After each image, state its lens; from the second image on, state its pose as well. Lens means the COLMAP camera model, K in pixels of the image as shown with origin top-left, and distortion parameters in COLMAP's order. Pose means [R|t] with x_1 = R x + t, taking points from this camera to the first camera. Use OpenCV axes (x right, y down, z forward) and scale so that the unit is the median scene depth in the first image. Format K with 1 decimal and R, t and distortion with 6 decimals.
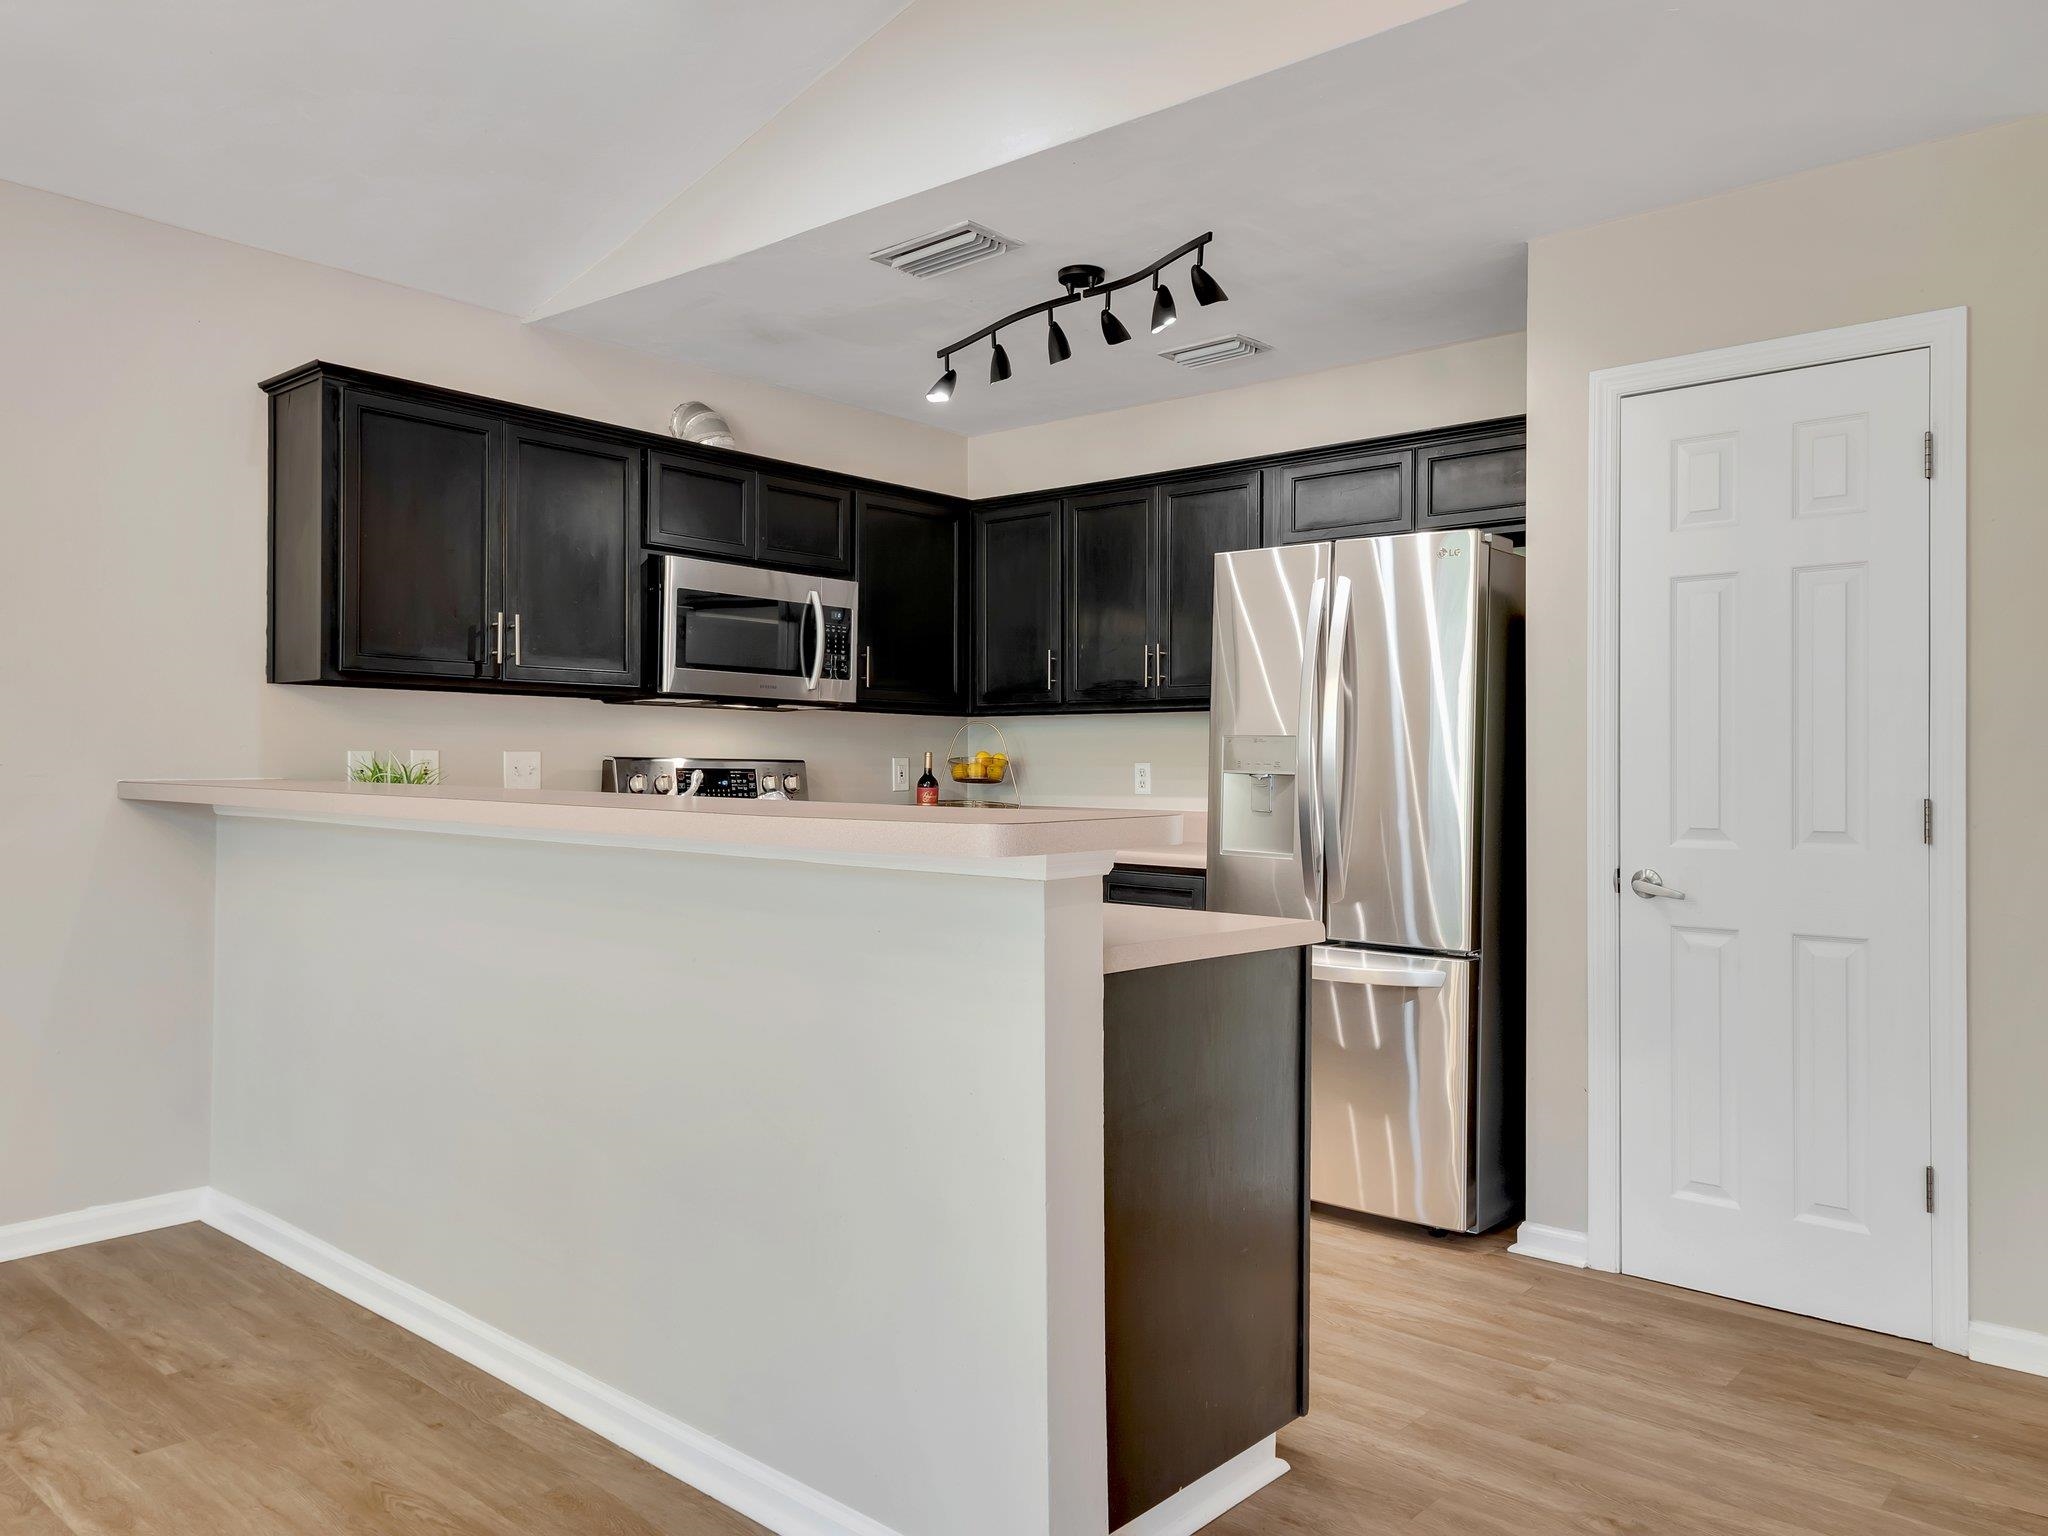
lens RADIAL K [[1482.7, 0, 1024.3], [0, 1482.7, 758.7], [0, 0, 1]] dist [0.025158, -0.014259]
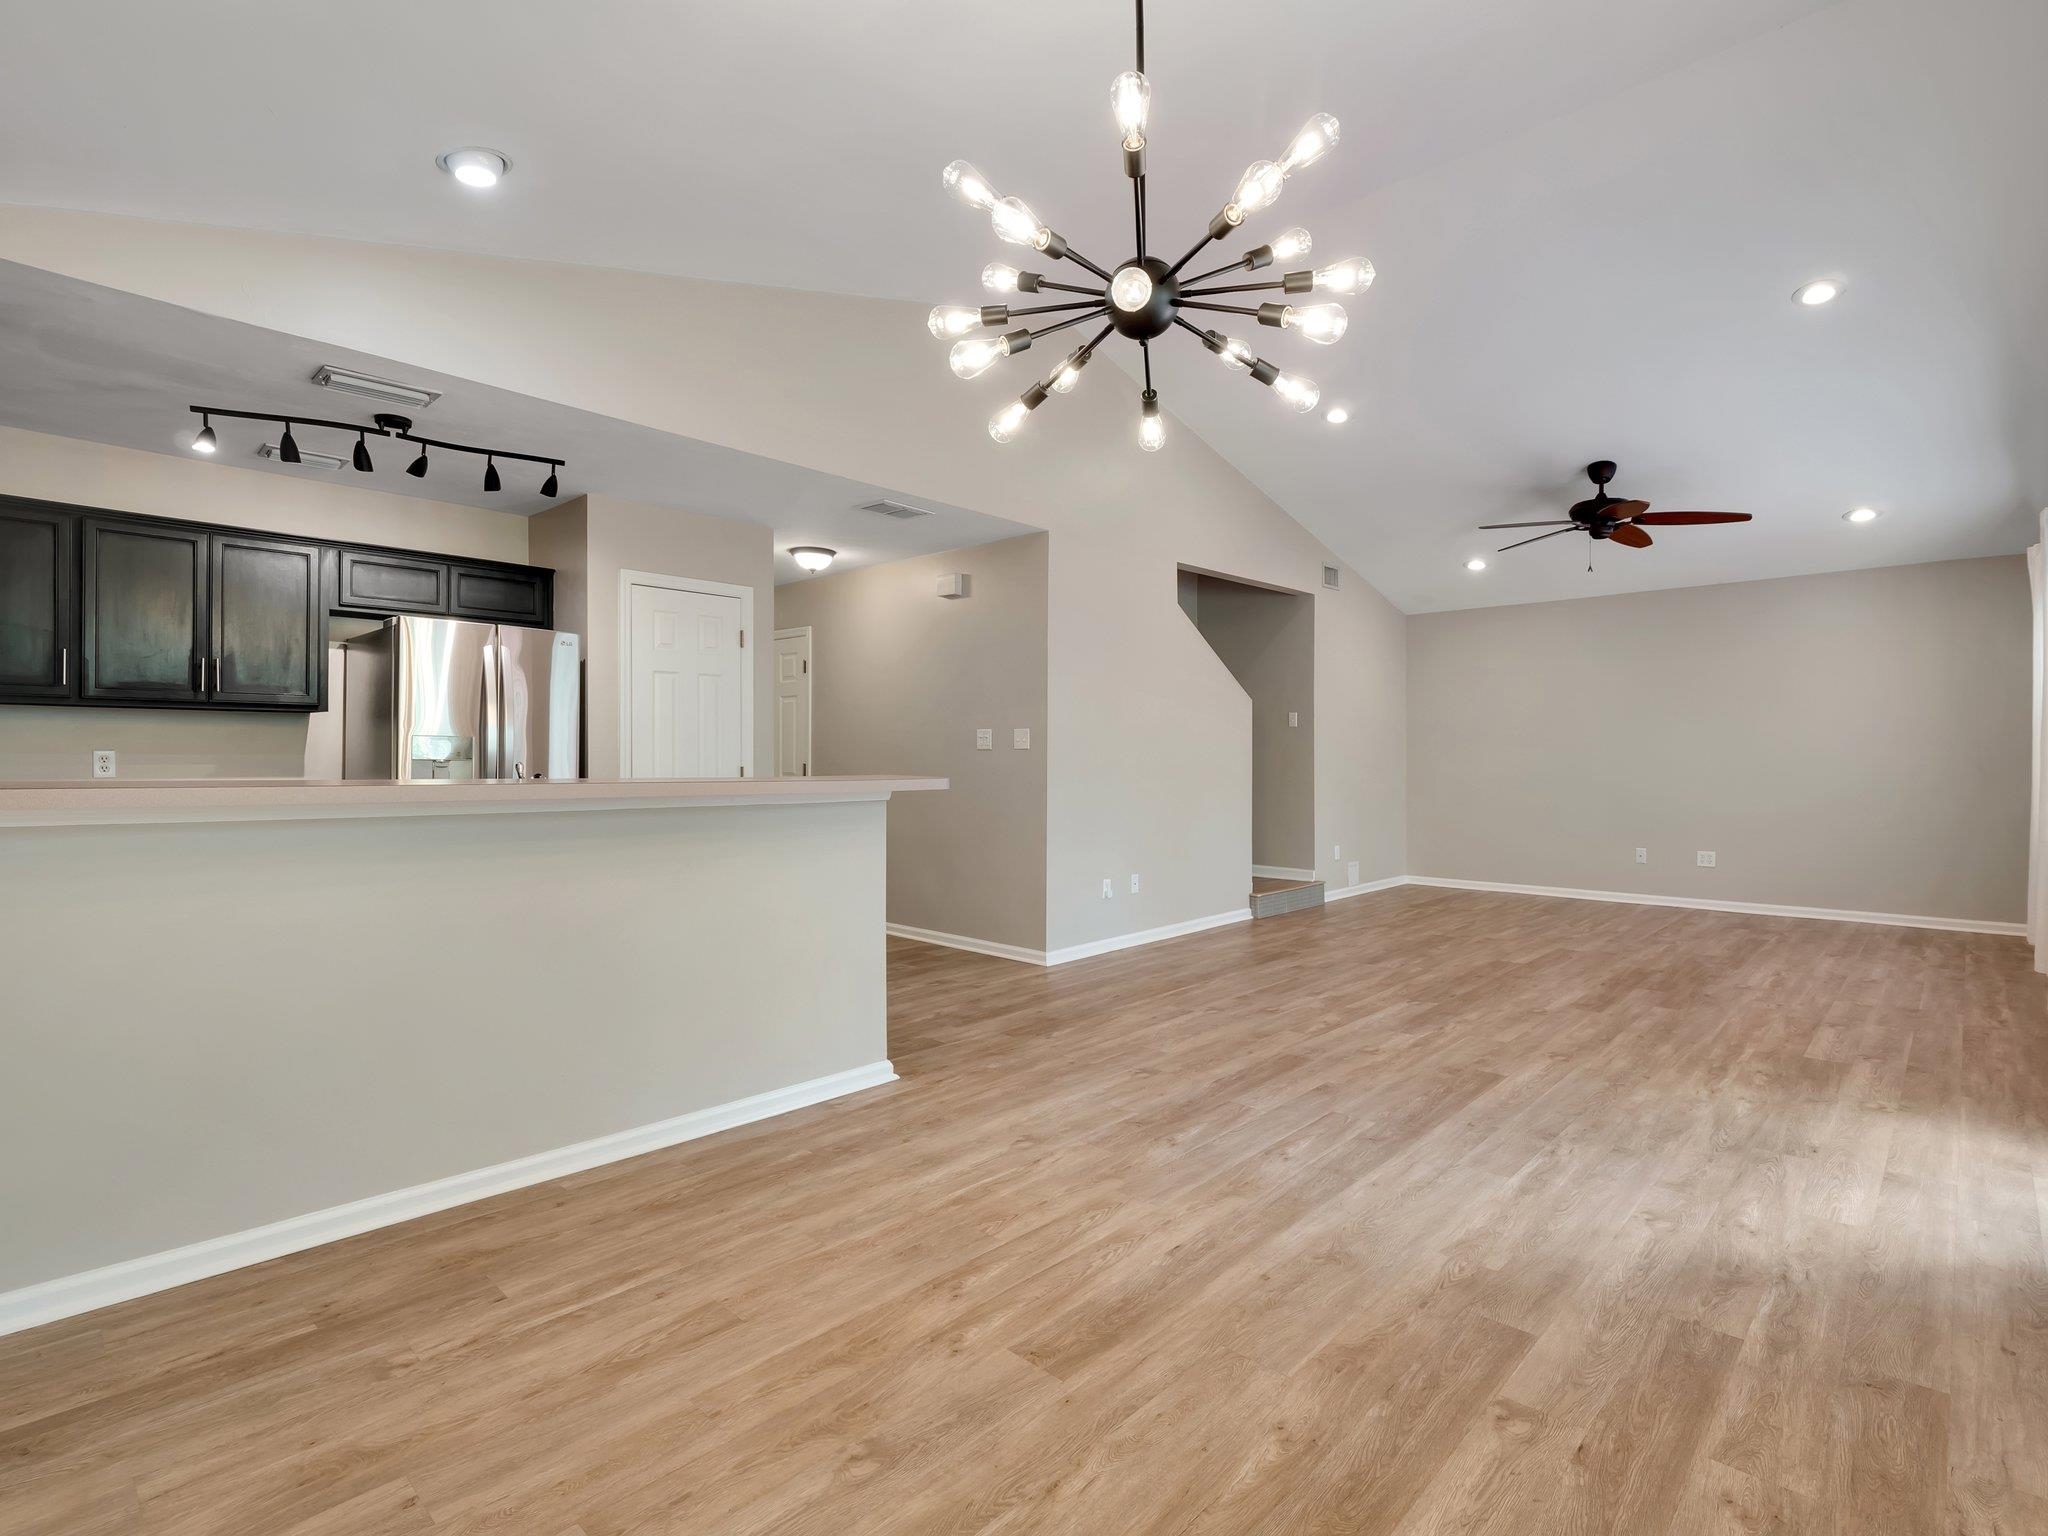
lens RADIAL K [[1004.9, 0, 1018.4], [0, 1004.9, 755.3], [0, 0, 1]] dist [0.005751, -0.005859]
pose [[0.044109, -0.006902, 0.999003, -0.878054], [-0.010987, 0.999912, 0.007393, -0.009495], [-0.998966, -0.011302, 0.044030, 0.320529]]
